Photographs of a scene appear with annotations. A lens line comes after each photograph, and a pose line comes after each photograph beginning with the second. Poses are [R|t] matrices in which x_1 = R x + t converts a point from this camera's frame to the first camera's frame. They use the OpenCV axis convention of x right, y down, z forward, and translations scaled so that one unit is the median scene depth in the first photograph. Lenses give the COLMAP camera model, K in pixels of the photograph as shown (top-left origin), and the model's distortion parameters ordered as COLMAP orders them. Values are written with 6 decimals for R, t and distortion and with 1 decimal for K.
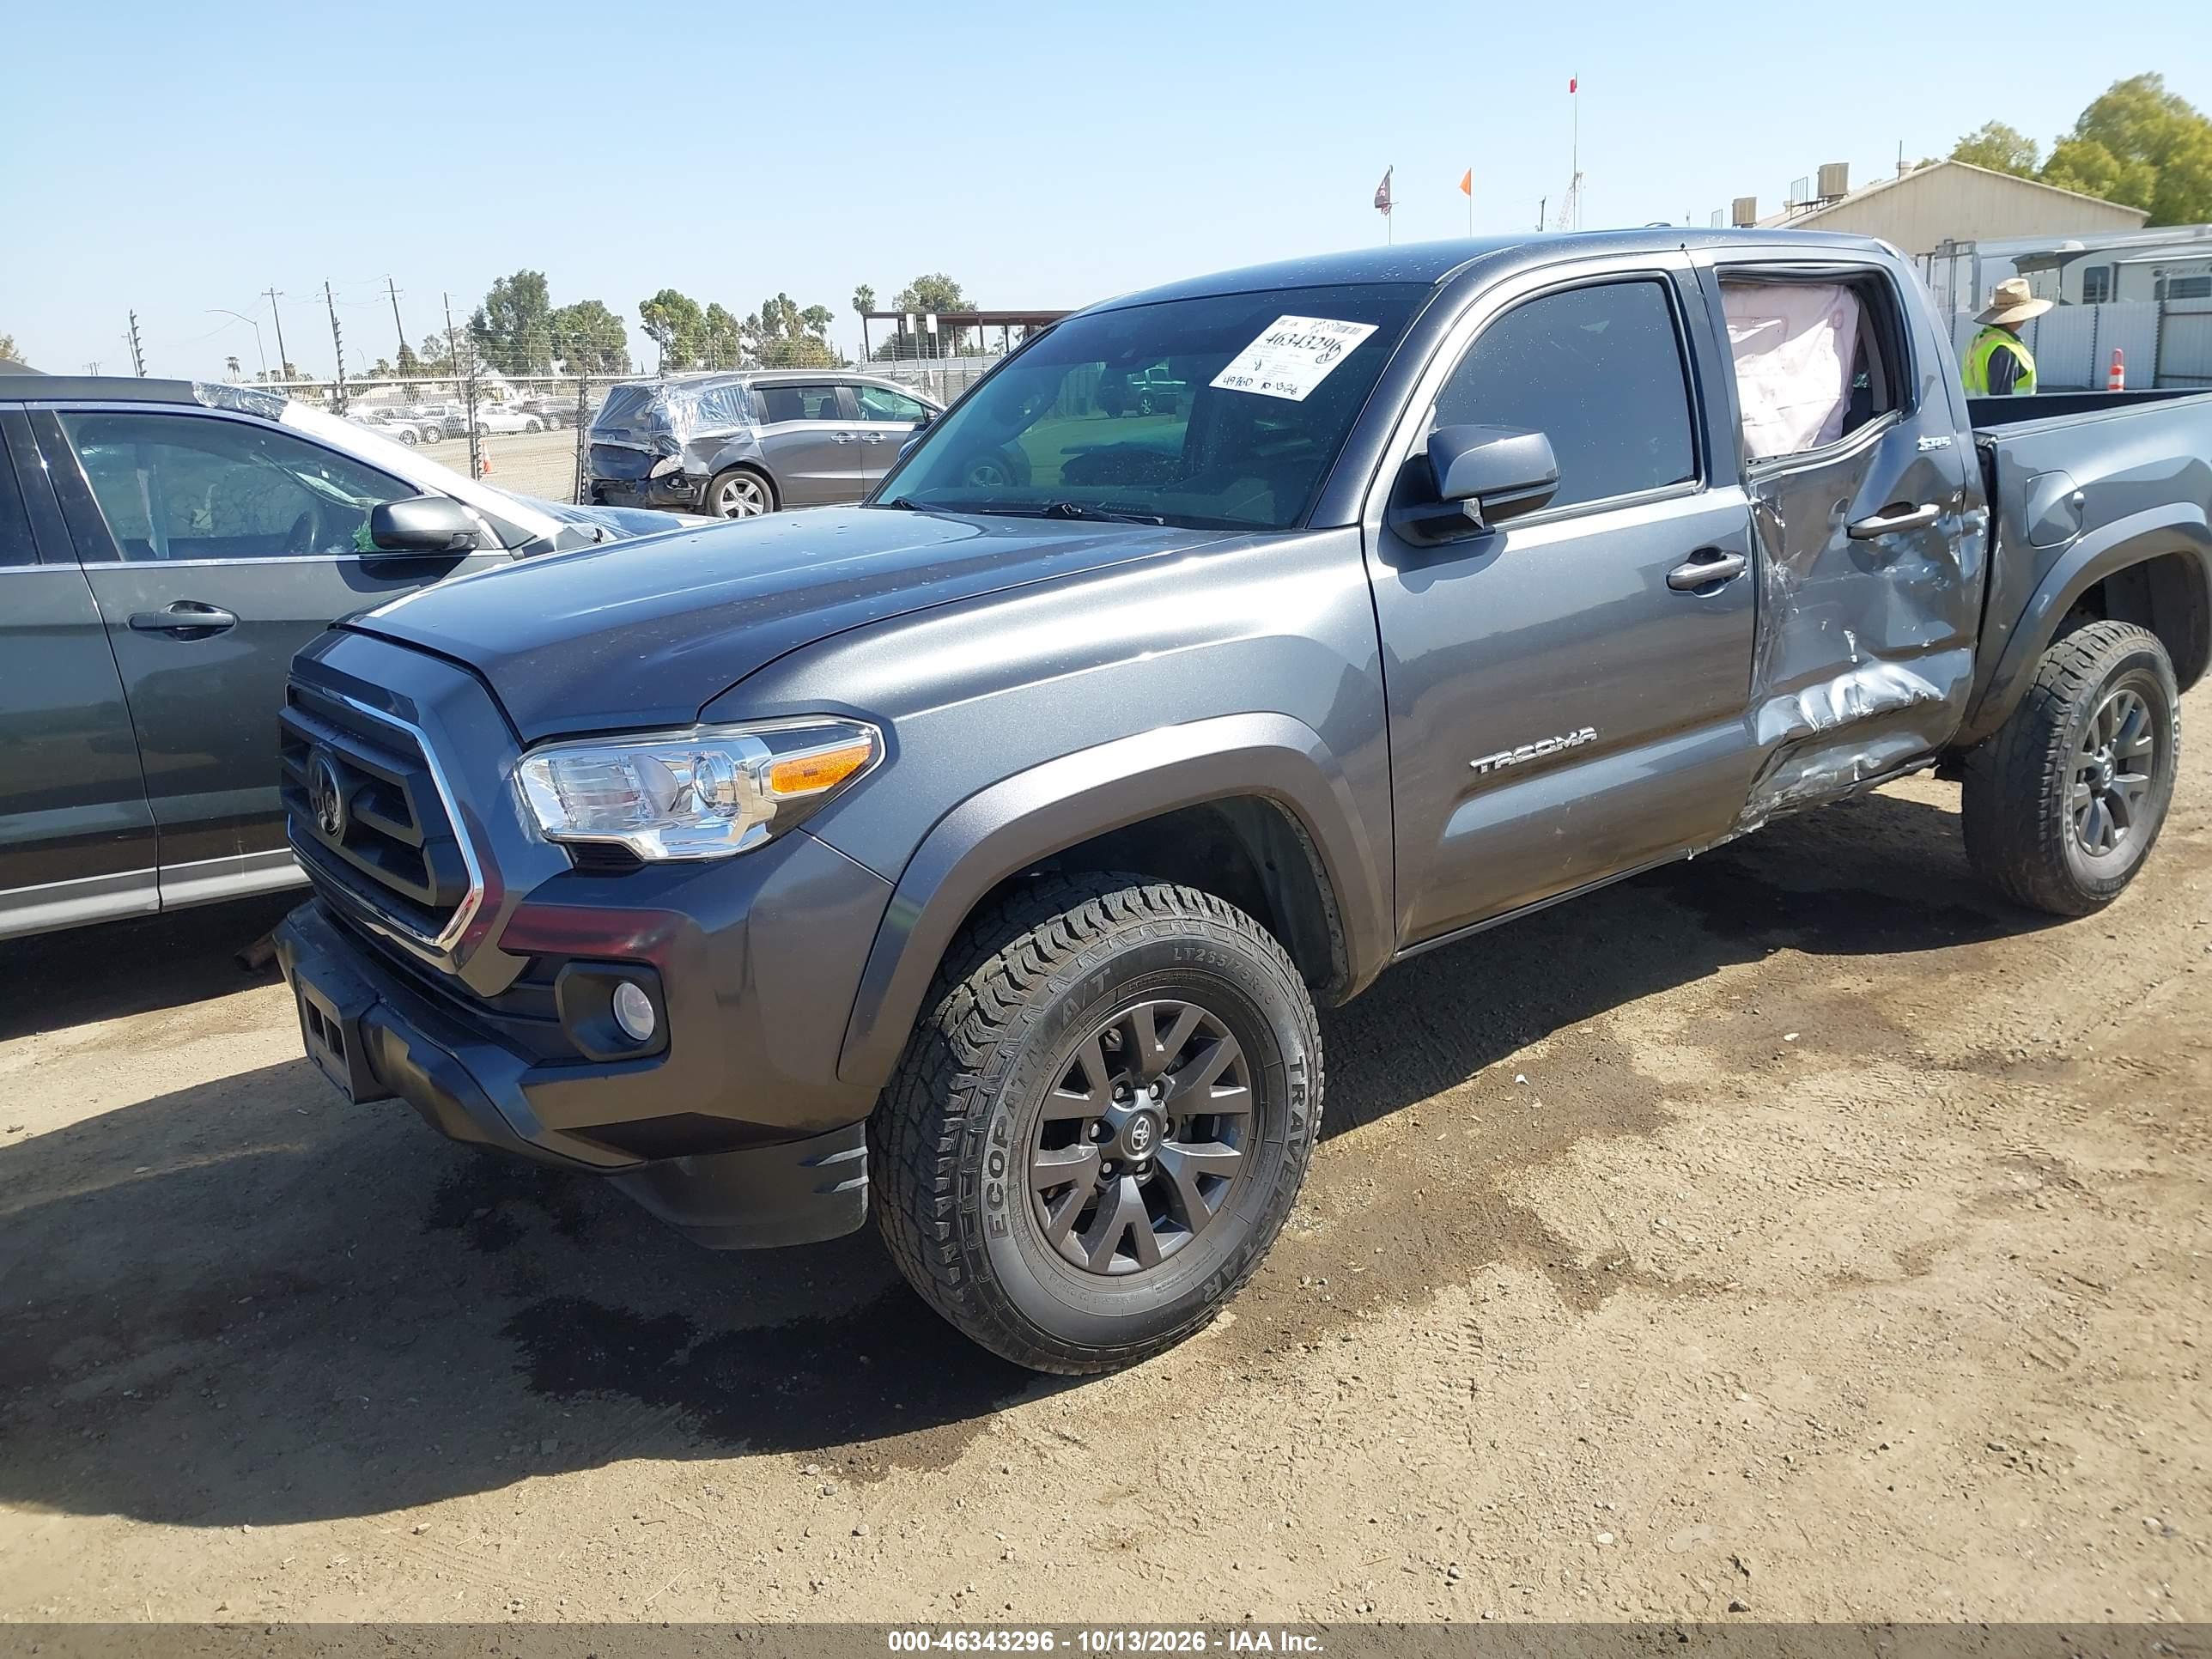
lens RADIAL K [[1735.6, 0, 1121.5], [0, 1735.6, 819.8], [0, 0, 1]] dist [0.008891, -0.005011]
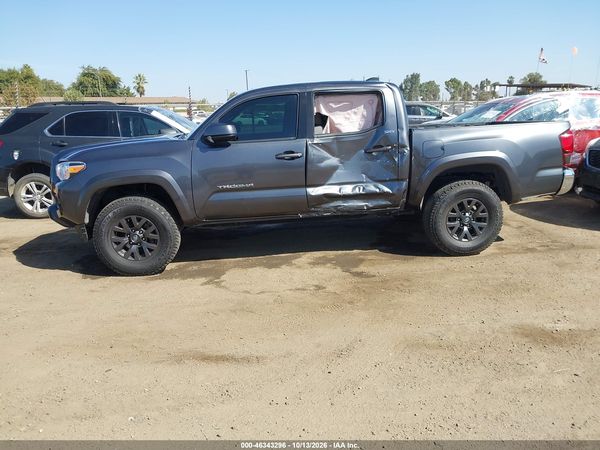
lens RADIAL K [[470.8, 0, 302.2], [0, 470.8, 225.4], [0, 0, 1]] dist [0.008891, -0.005011]
pose [[0.860706, 0.143648, -0.488415, 0.855635], [-0.140090, 0.989158, 0.044049, -0.010918], [0.489448, 0.030509, 0.871499, -0.096298]]
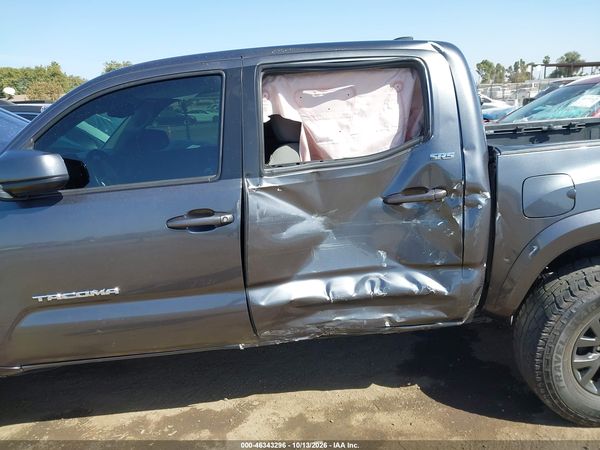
lens RADIAL K [[470.8, 0, 295.7], [0, 470.8, 228.5], [0, 0, 1]] dist [0.008891, -0.005011]
pose [[0.825531, 0.147900, -0.544632, 0.602285], [-0.123563, 0.989002, 0.081280, -0.159215], [0.550664, 0.000197, 0.834727, 0.498595]]
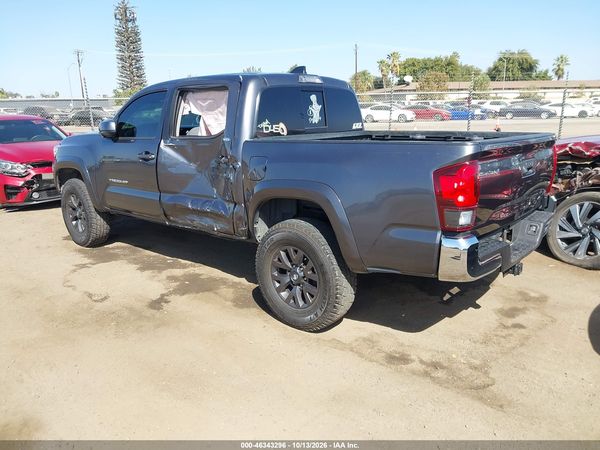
lens RADIAL K [[470.8, 0, 320.1], [0, 470.8, 235.8], [0, 0, 1]] dist [0.008891, -0.005011]
pose [[0.235718, 0.305785, -0.922460, 1.355098], [-0.240794, 0.937986, 0.249401, -0.302039], [0.941518, 0.163335, 0.294731, 0.908771]]
